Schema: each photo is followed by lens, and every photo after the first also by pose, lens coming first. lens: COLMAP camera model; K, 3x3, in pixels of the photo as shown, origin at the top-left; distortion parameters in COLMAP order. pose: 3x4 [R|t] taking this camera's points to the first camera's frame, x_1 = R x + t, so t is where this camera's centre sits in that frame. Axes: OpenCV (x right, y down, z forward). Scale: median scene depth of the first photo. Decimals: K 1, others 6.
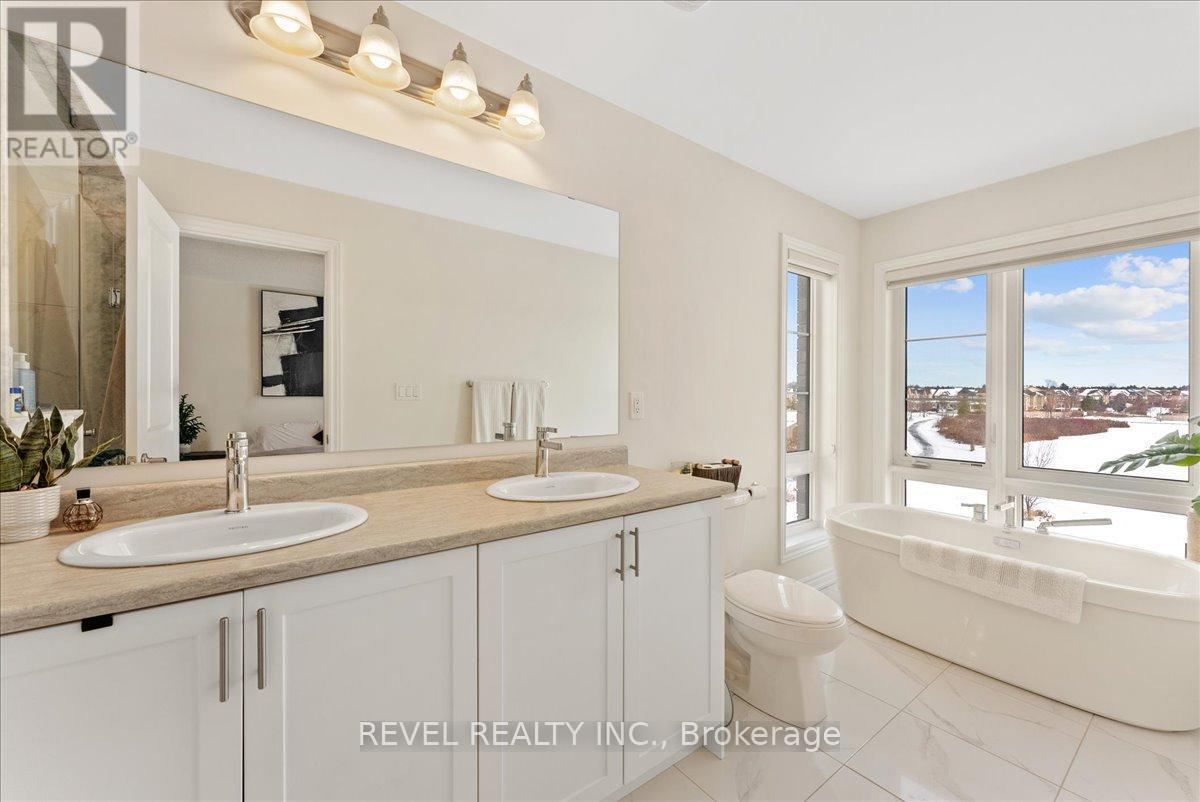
lens RADIAL K [[484.0, 0, 601.8], [0, 484.0, 393.7], [0, 0, 1]] dist [0.002311, 0.000153]
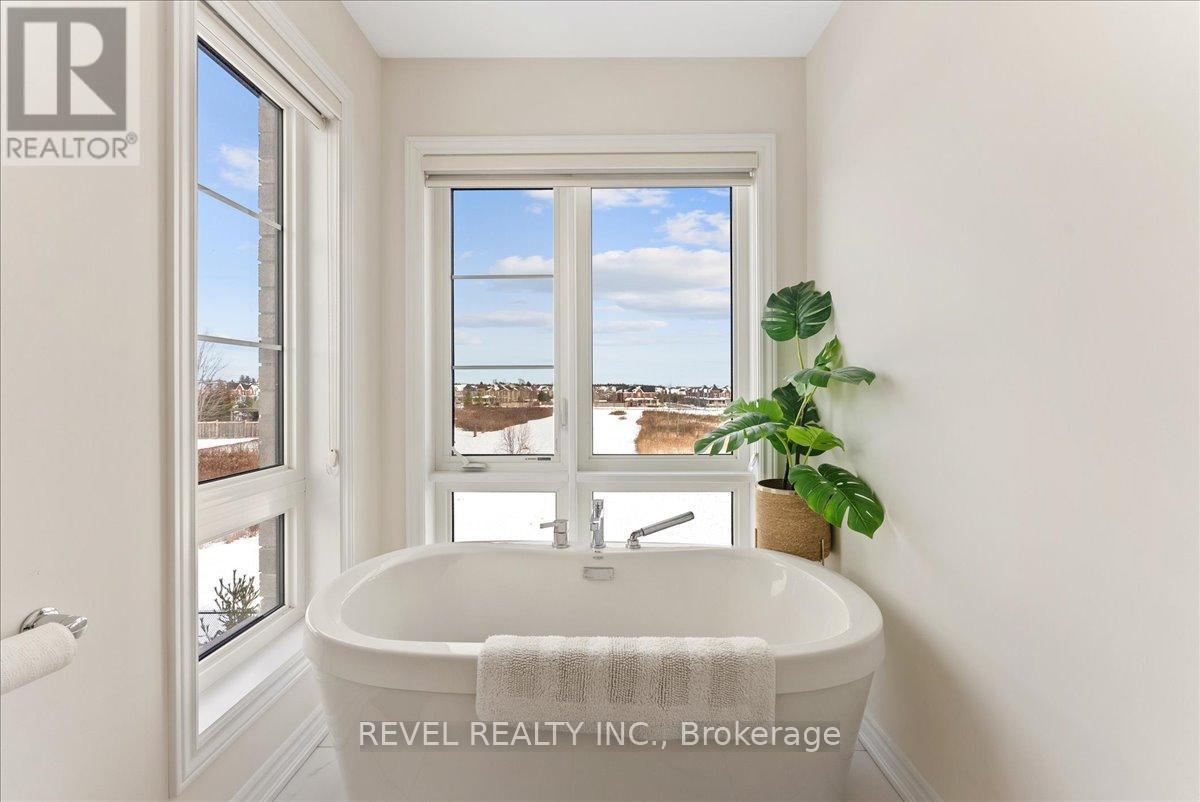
lens RADIAL K [[484.0, 0, 601.8], [0, 484.0, 393.7], [0, 0, 1]] dist [0.002311, 0.000153]
pose [[0.611457, -0.008760, 0.791229, 0.239704], [0.002484, 0.999955, 0.009152, 0.041496], [-0.791274, -0.003630, 0.611452, 0.450099]]
